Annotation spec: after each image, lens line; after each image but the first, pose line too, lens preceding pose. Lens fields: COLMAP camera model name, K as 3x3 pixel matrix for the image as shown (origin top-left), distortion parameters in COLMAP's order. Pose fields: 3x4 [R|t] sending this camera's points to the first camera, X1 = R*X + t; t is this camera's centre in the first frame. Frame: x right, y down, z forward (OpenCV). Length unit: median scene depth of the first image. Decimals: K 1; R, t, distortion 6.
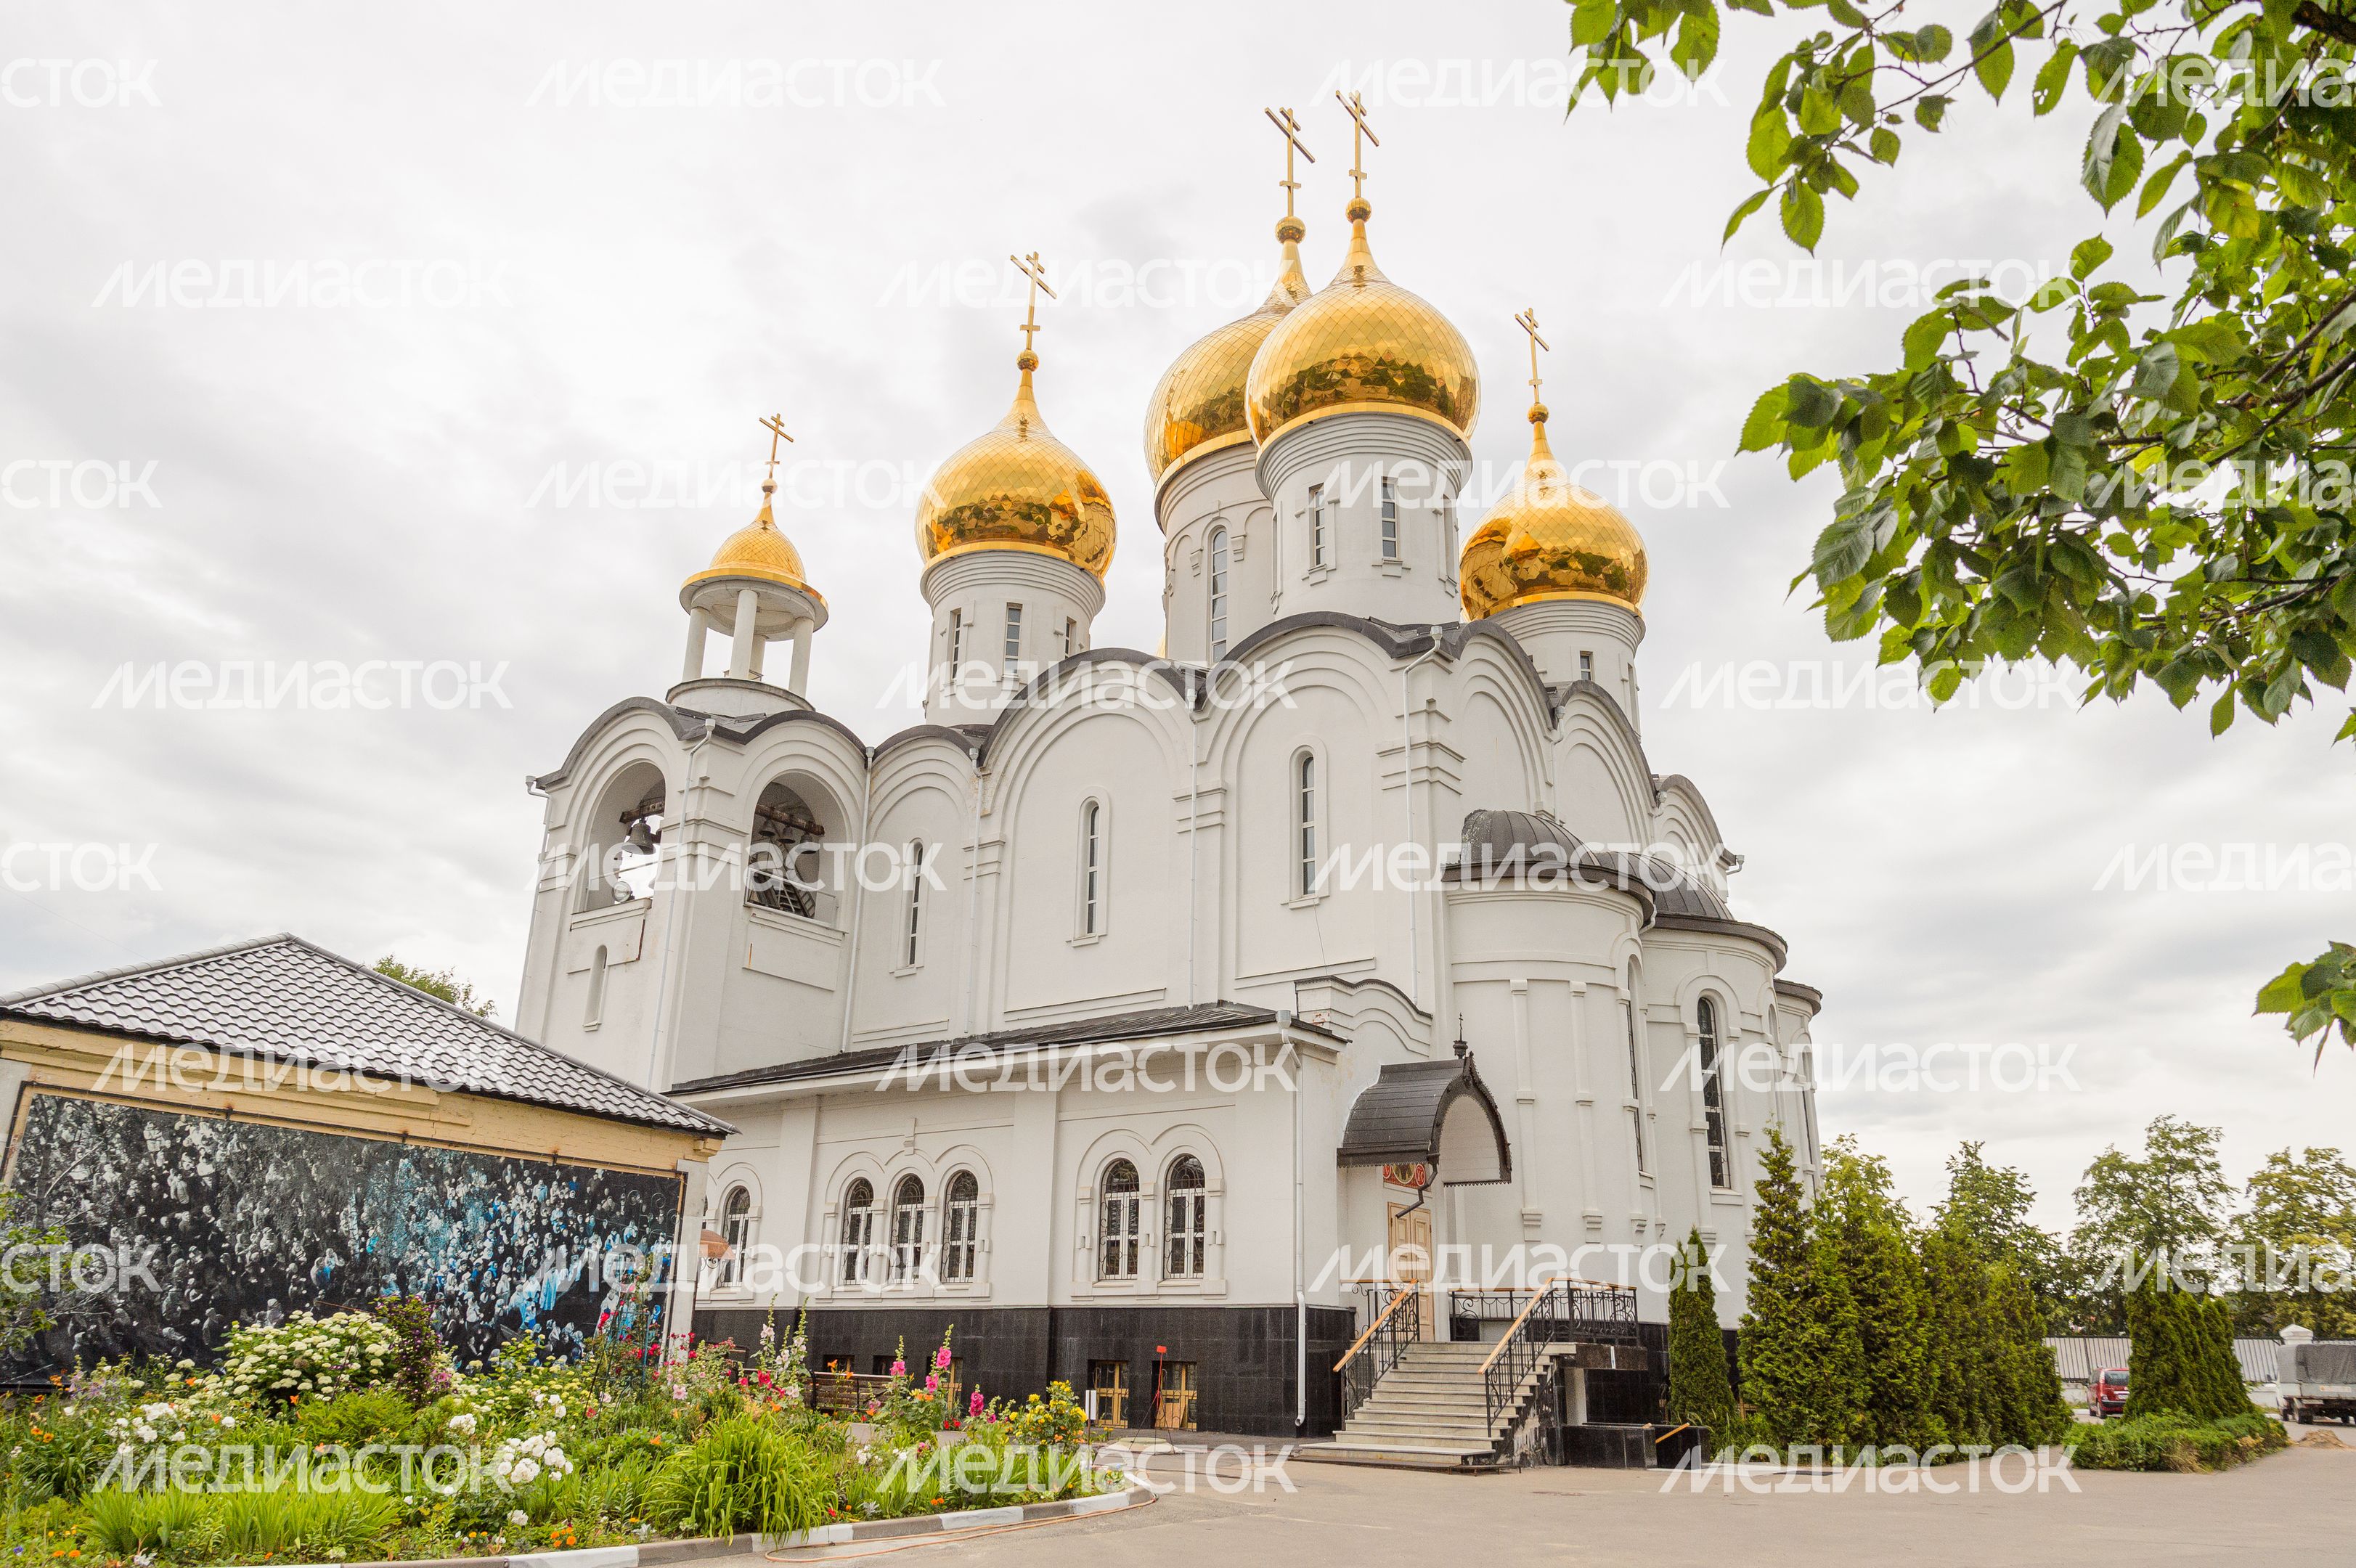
lens RADIAL K [[1584.9, 0, 1178.8], [0, 1584.9, 794.5], [0, 0, 1]] dist [0.005118, -0.006341]
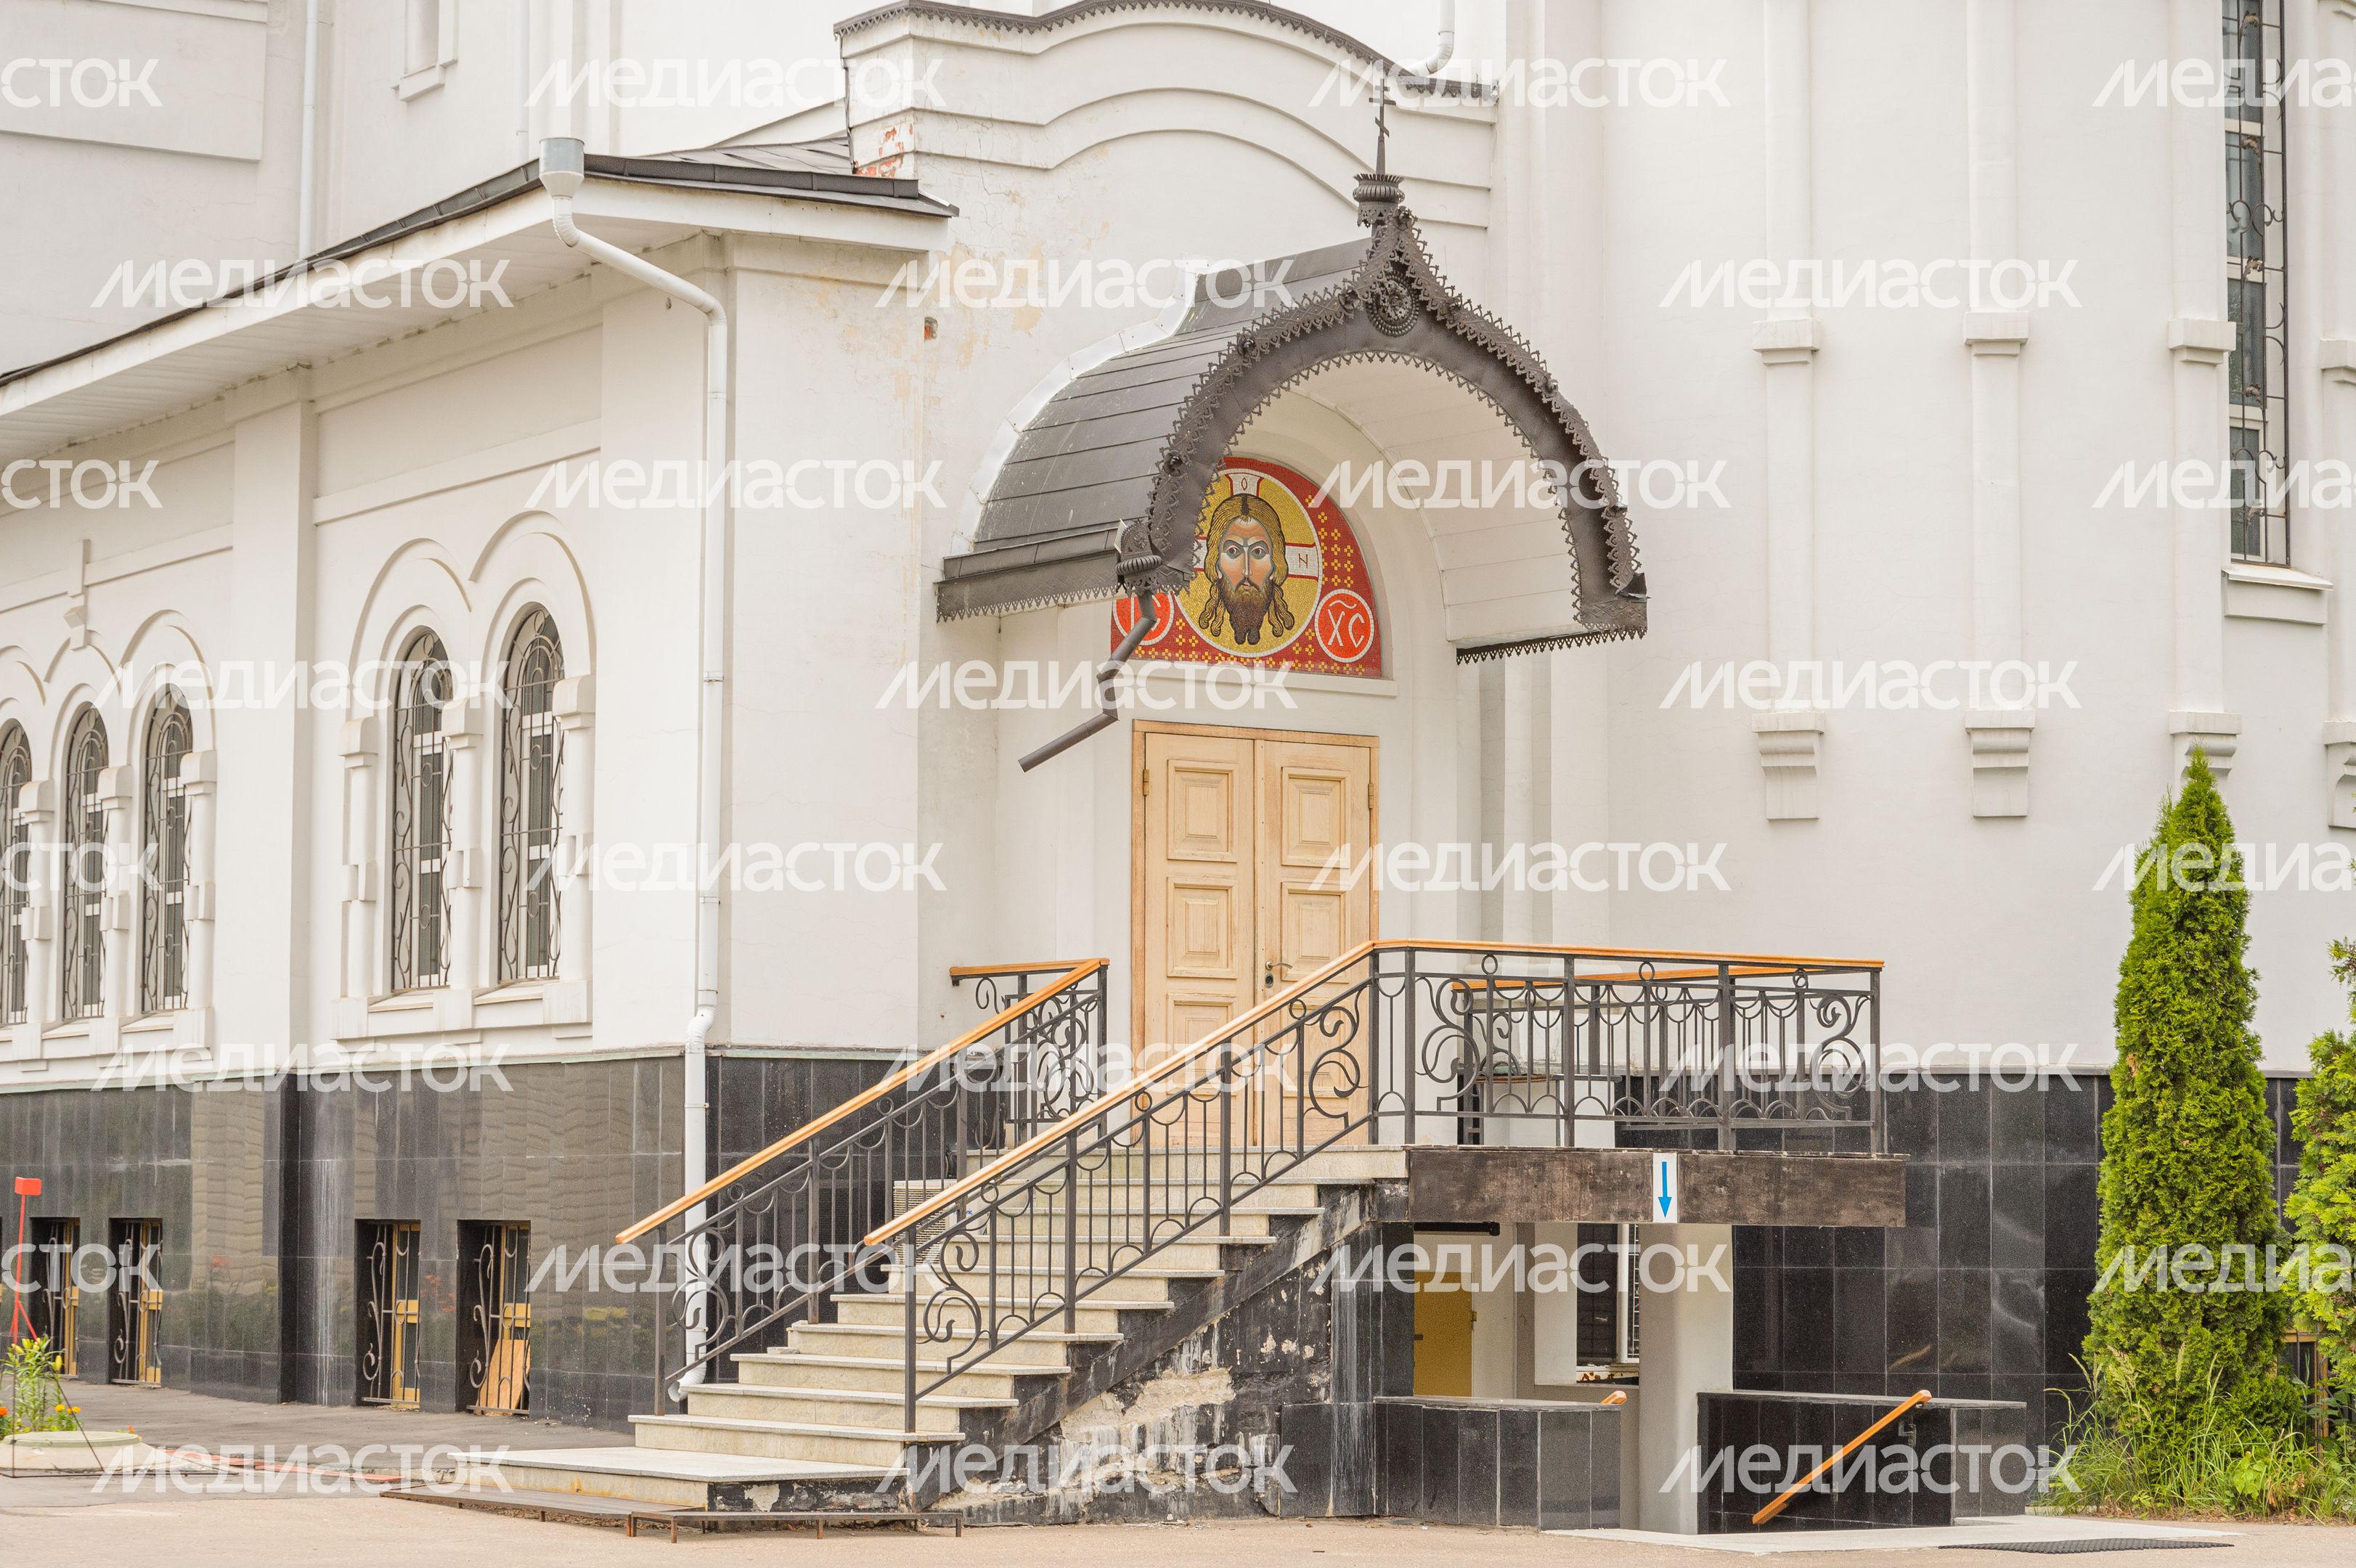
lens RADIAL K [[5365.7, 0, 1172.7], [0, 5365.7, 791.2], [0, 0, 1]] dist [-0.155171, 0.000000]
pose [[0.933449, -0.046200, -0.355723, 0.504032], [0.136000, 0.963216, 0.231776, 0.031201], [0.331930, -0.264729, 0.905396, 0.062047]]
